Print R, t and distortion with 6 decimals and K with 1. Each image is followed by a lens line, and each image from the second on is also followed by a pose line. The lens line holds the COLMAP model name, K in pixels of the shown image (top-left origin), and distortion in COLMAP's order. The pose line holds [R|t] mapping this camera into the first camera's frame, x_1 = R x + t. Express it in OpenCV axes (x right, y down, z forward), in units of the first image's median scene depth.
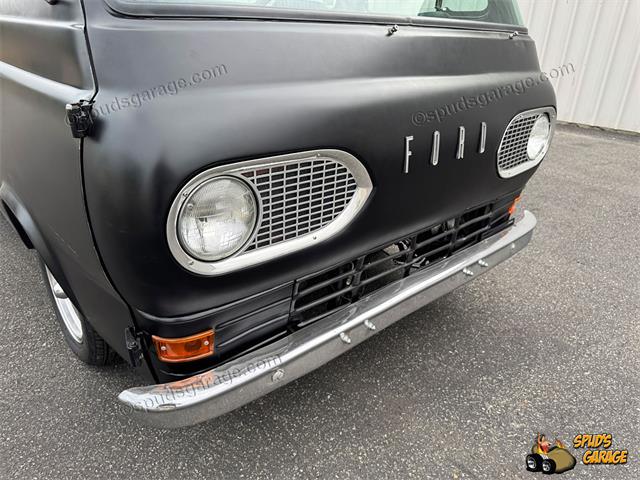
lens RADIAL K [[455.7, 0, 320.9], [0, 455.7, 239.5], [0, 0, 1]] dist [0.045554, -0.051233]
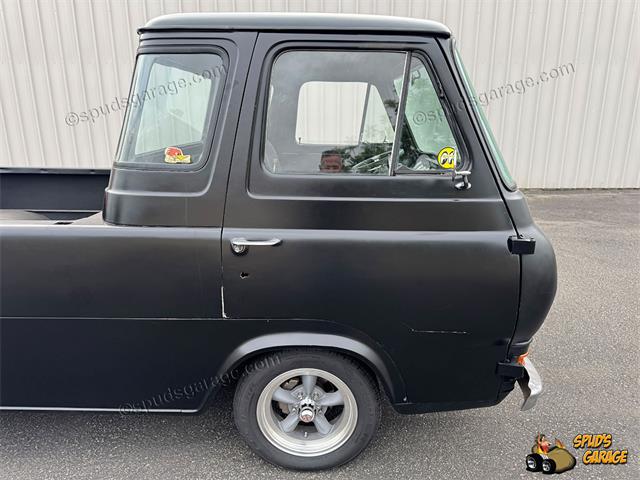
lens RADIAL K [[455.7, 0, 316.4], [0, 455.7, 241.0], [0, 0, 1]] dist [0.045554, -0.051233]
pose [[0.677239, -0.230321, 0.698784, -1.715676], [0.326475, 0.945193, -0.004870, -0.384173], [-0.659365, 0.231433, 0.715316, 0.125534]]
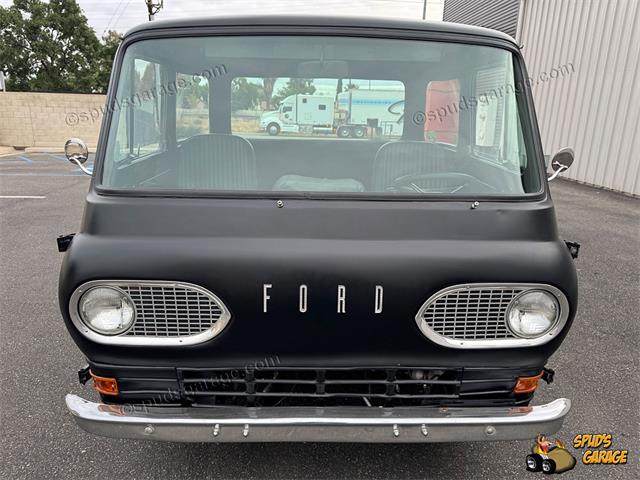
lens RADIAL K [[455.7, 0, 318.9], [0, 455.7, 242.0], [0, 0, 1]] dist [0.045554, -0.051233]
pose [[0.750067, 0.157501, -0.642334, 1.059547], [-0.261964, 0.962544, -0.069883, -0.281480], [0.607268, 0.220685, 0.763232, 0.109806]]
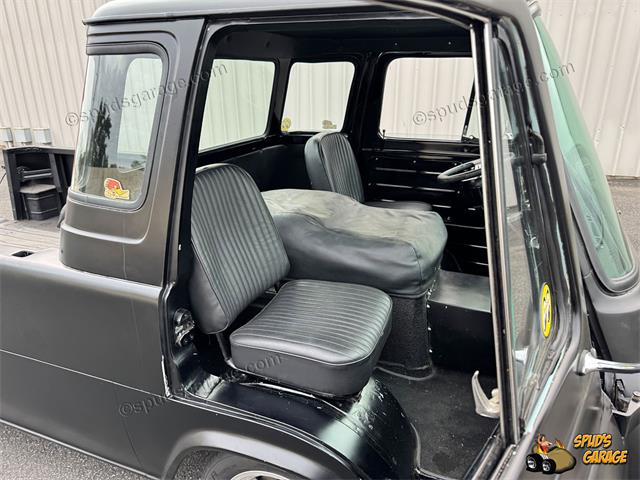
lens RADIAL K [[457.8, 0, 314.1], [0, 457.8, 245.8], [0, 0, 1]] dist [0.012677, -0.013178]
pose [[0.895044, -0.202702, 0.397251, -1.036627], [0.225410, 0.974204, -0.010773, -0.522432], [-0.384820, 0.099187, 0.917647, 0.183094]]
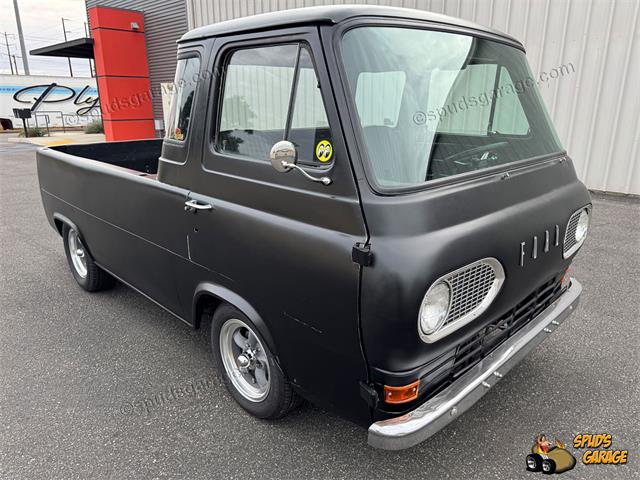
lens RADIAL K [[455.7, 0, 320.3], [0, 455.7, 241.2], [0, 0, 1]] dist [0.045554, -0.051233]
pose [[0.998231, -0.051466, 0.029764, -0.509903], [0.054801, 0.990648, -0.124951, -0.075275], [-0.023055, 0.126361, 0.991716, -0.484212]]
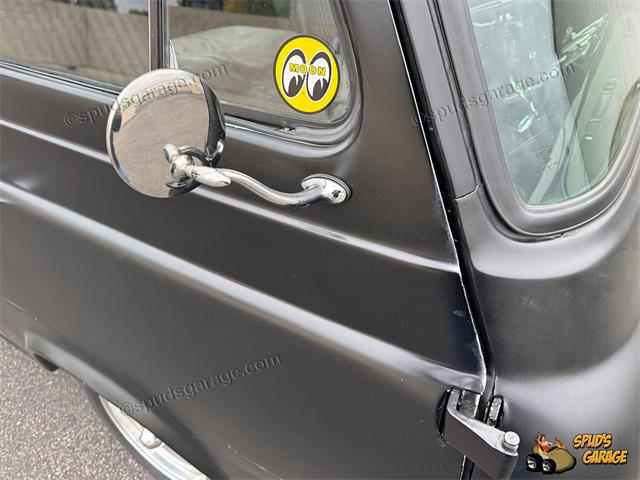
lens RADIAL K [[455.7, 0, 324.0], [0, 455.7, 241.4], [0, 0, 1]] dist [0.045554, -0.051233]
pose [[0.956697, -0.204495, 0.207154, -0.539705], [0.156926, 0.961721, 0.224647, -0.446143], [-0.245163, -0.182411, 0.952167, 0.389535]]
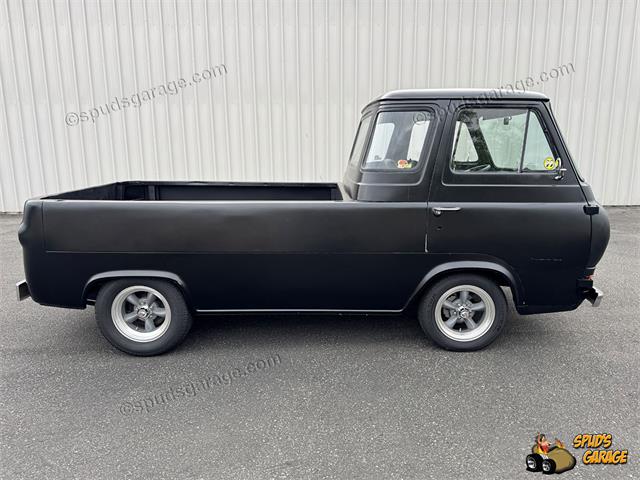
lens RADIAL K [[455.7, 0, 323.0], [0, 455.7, 234.9], [0, 0, 1]] dist [0.045554, -0.051233]
pose [[0.673471, -0.181740, 0.716524, -3.172577], [0.333237, 0.939869, -0.074824, -0.352008], [-0.659841, 0.289165, 0.693537, -0.037805]]
